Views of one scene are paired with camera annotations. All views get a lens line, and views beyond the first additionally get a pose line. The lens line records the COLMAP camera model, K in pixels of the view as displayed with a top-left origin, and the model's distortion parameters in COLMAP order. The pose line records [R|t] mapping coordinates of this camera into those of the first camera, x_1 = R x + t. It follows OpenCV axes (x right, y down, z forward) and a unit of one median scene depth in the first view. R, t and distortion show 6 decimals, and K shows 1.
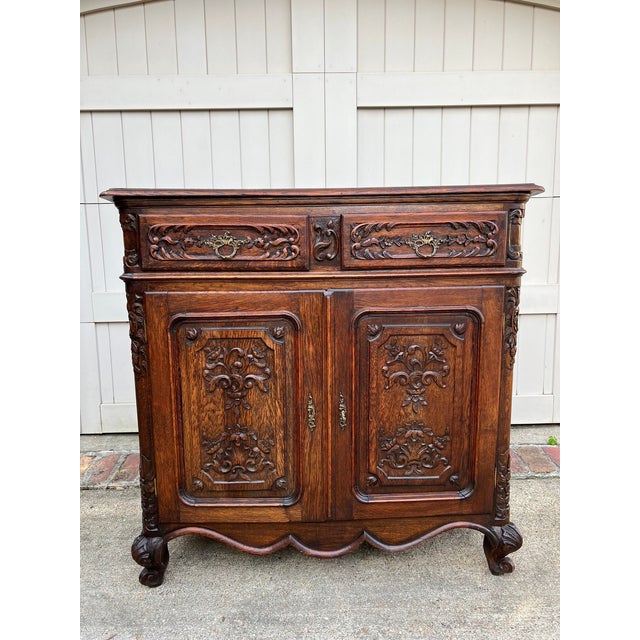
lens RADIAL K [[486.6, 0, 321.5], [0, 486.6, 320.6], [0, 0, 1]] dist [0.060769, -0.072661]
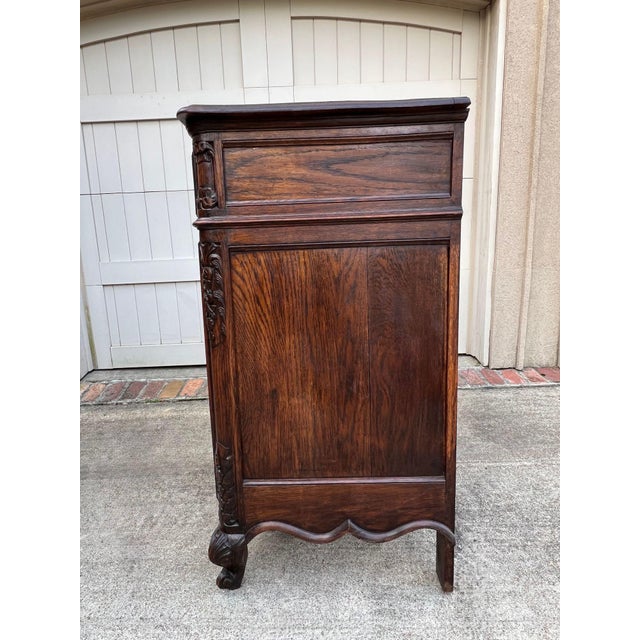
lens RADIAL K [[426.3, 0, 308.7], [0, 426.3, 316.0], [0, 0, 1]] dist [-0.001319, 0.001181]
pose [[0.999677, -0.022463, -0.011898, 0.187432], [0.023123, 0.998017, 0.058537, 0.058547], [0.010559, -0.058793, 0.998214, -0.260492]]
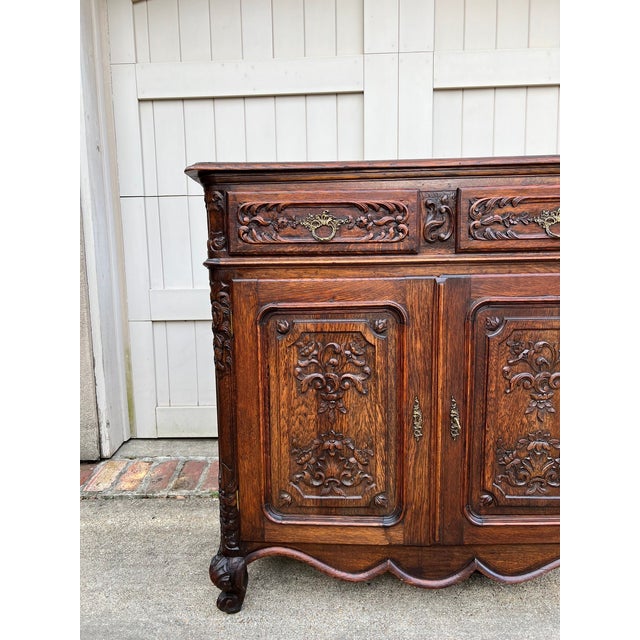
lens RADIAL K [[486.6, 0, 320.6], [0, 486.6, 317.9], [0, 0, 1]] dist [0.060769, -0.072661]
pose [[0.998372, 0.003707, -0.056922, -0.143986], [-0.004872, 0.999781, -0.020329, 0.028168], [0.056834, 0.020573, 0.998172, 0.121946]]
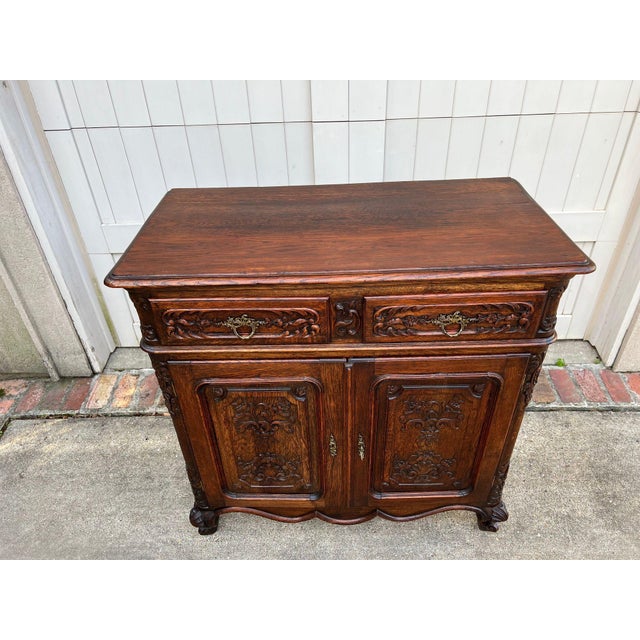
lens RADIAL K [[486.6, 0, 324.2], [0, 486.6, 327.8], [0, 0, 1]] dist [0.060769, -0.072661]
pose [[0.999337, 0.005002, -0.036054, -0.001944], [0.012492, 0.883233, 0.468768, -0.571373], [0.034188, -0.468908, 0.882585, 0.146186]]
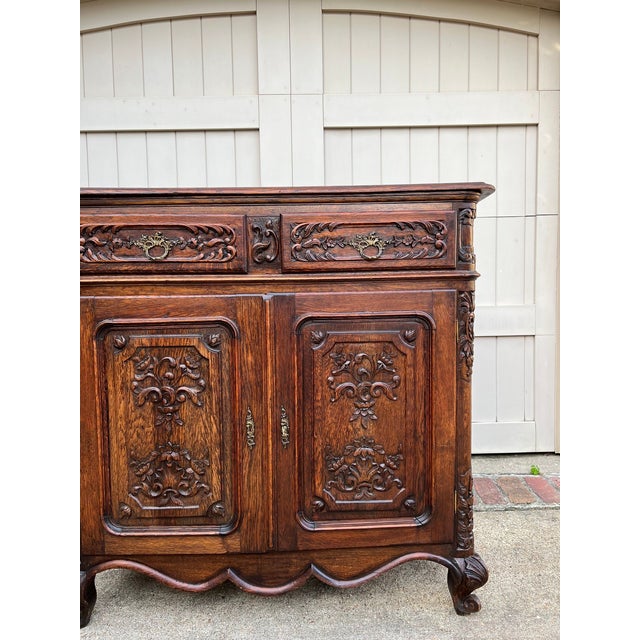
lens RADIAL K [[486.6, 0, 321.4], [0, 486.6, 320.8], [0, 0, 1]] dist [0.060769, -0.072661]
pose [[0.999992, -0.003623, -0.001413, 0.114458], [0.003493, 0.996525, -0.083226, 0.064288], [0.001710, 0.083221, 0.996530, 0.071852]]
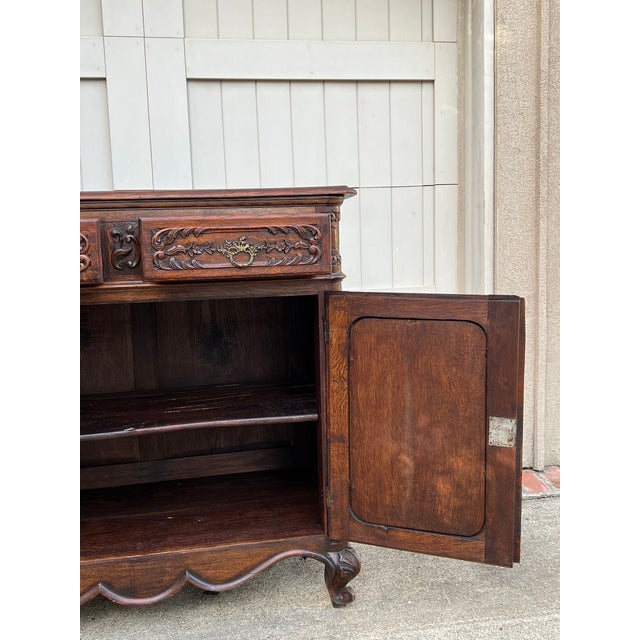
lens RADIAL K [[715.0, 0, 319.8], [0, 715.0, 320.1], [0, 0, 1]] dist [0.037123, 0.000000]
pose [[0.986058, -0.037018, 0.162230, 0.138679], [0.042225, 0.998694, -0.028763, 0.023838], [-0.160953, 0.035212, 0.986334, -0.361401]]
